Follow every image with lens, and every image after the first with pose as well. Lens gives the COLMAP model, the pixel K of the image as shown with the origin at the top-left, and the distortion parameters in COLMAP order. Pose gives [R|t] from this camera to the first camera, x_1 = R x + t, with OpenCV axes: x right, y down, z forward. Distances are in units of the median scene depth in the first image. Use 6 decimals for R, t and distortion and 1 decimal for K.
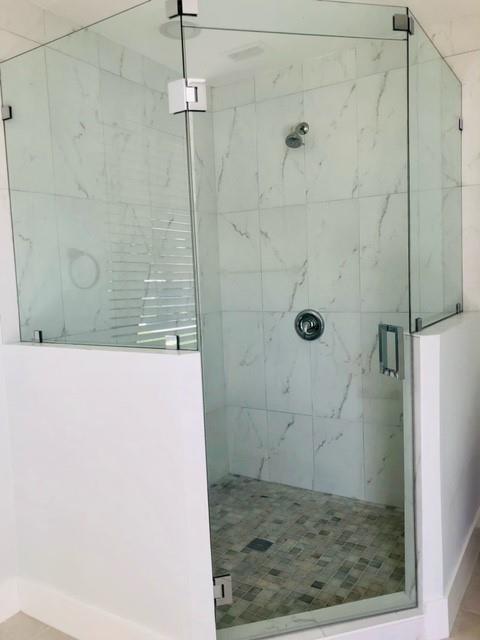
lens RADIAL K [[537.3, 0, 239.4], [0, 537.3, 321.4], [0, 0, 1]] dist [0.096951, -0.058862]
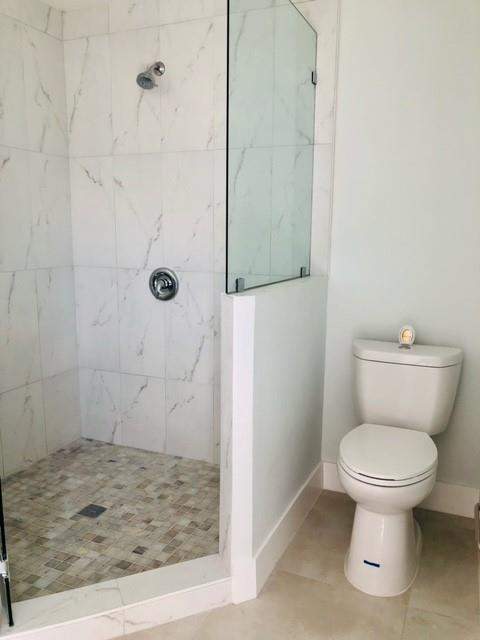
lens RADIAL K [[537.3, 0, 239.4], [0, 537.3, 321.4], [0, 0, 1]] dist [0.096951, -0.058862]
pose [[0.992267, 0.025948, 0.121379, 0.151476], [-0.034209, 0.997201, 0.066478, 0.004821], [-0.119314, -0.070116, 0.990378, 0.039156]]
